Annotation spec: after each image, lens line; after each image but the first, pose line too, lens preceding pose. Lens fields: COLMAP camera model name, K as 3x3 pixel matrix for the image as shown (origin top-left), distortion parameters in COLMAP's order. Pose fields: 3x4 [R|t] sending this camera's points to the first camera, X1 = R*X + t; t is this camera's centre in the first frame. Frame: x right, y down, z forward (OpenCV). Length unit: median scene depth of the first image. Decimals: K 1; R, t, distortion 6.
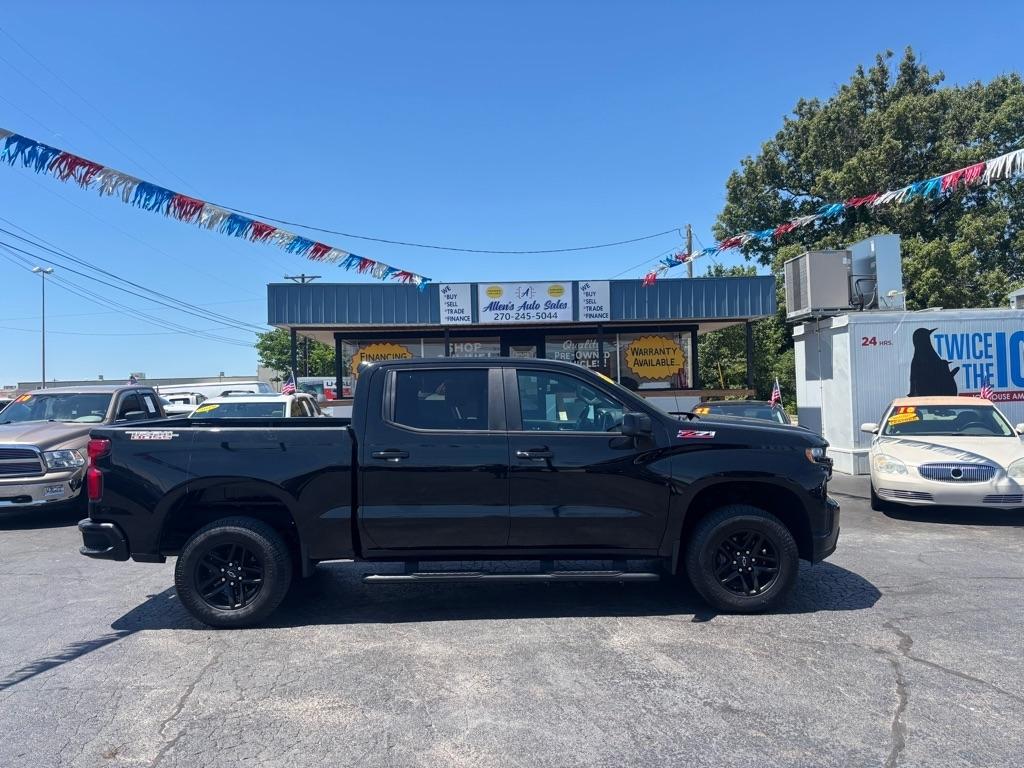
lens RADIAL K [[779.7, 0, 516.3], [0, 779.7, 355.3], [0, 0, 1]] dist [0.028246, -0.001909]
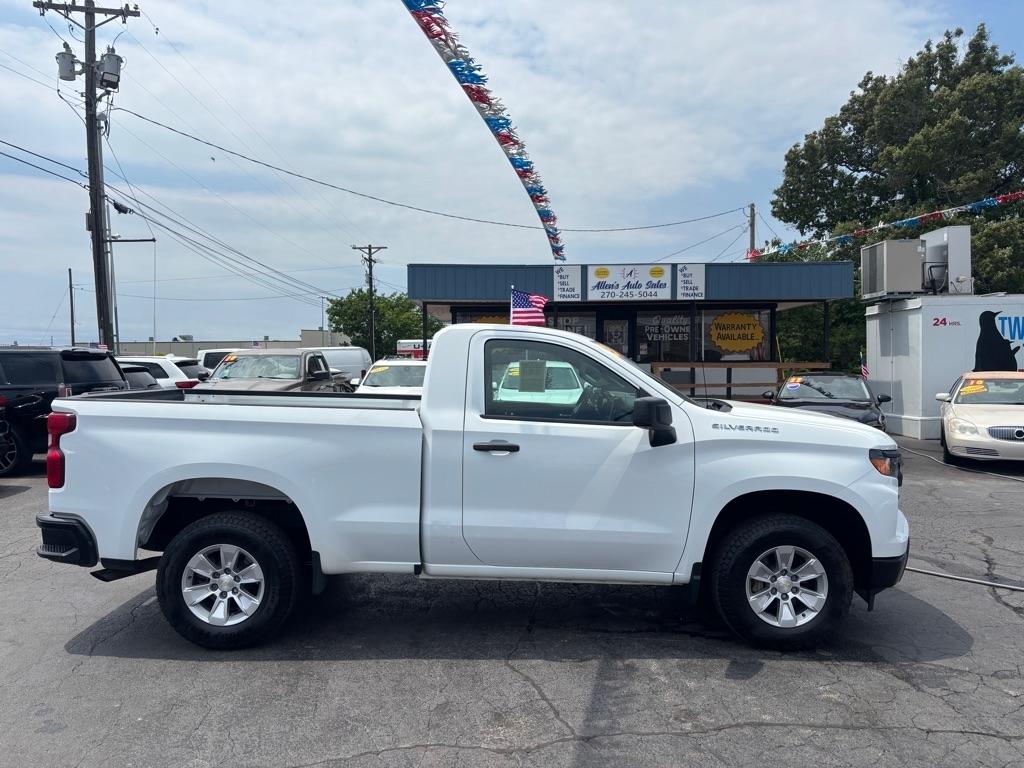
lens RADIAL K [[778.1, 0, 512.0], [0, 778.1, 384.0], [0, 0, 1]] dist [0.056619, -0.066974]
pose [[0.998818, 0.021765, -0.043453, -0.105985], [-0.018380, 0.996874, 0.076844, -0.004293], [0.044989, -0.075954, 0.996096, -0.149015]]
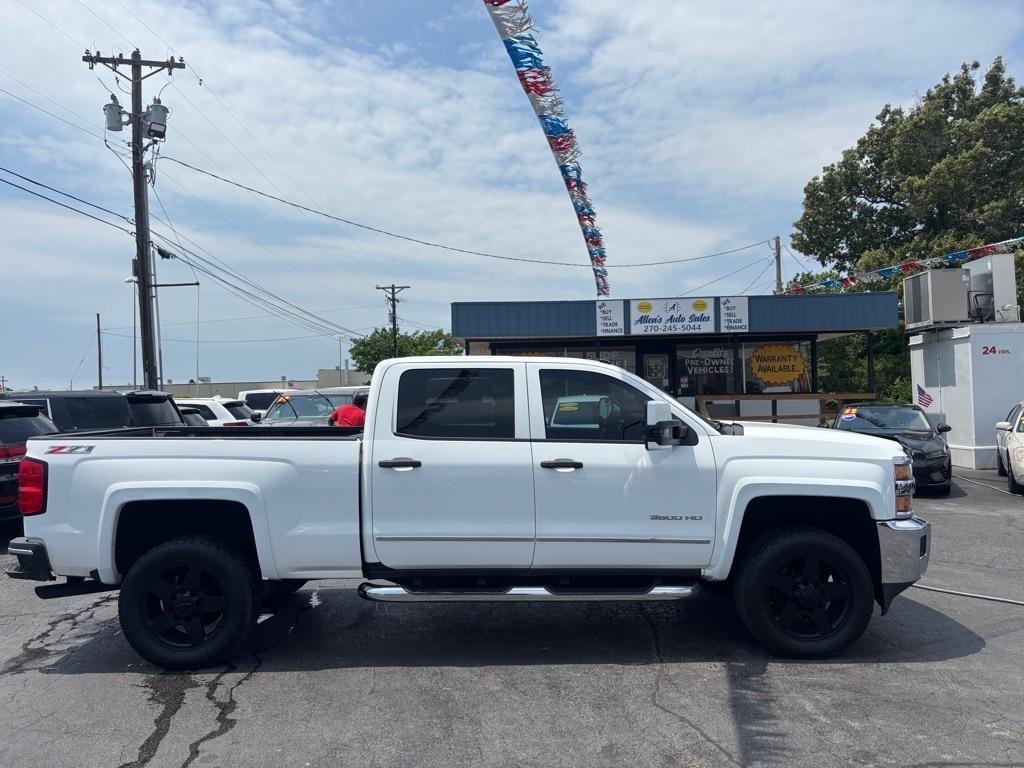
lens RADIAL K [[778.1, 0, 512.0], [0, 778.1, 384.0], [0, 0, 1]] dist [0.056619, -0.066974]
pose [[0.998155, 0.002623, -0.060659, -0.151832], [-0.000764, 0.999530, 0.030650, -0.003588], [0.060711, -0.030547, 0.997688, -0.151704]]
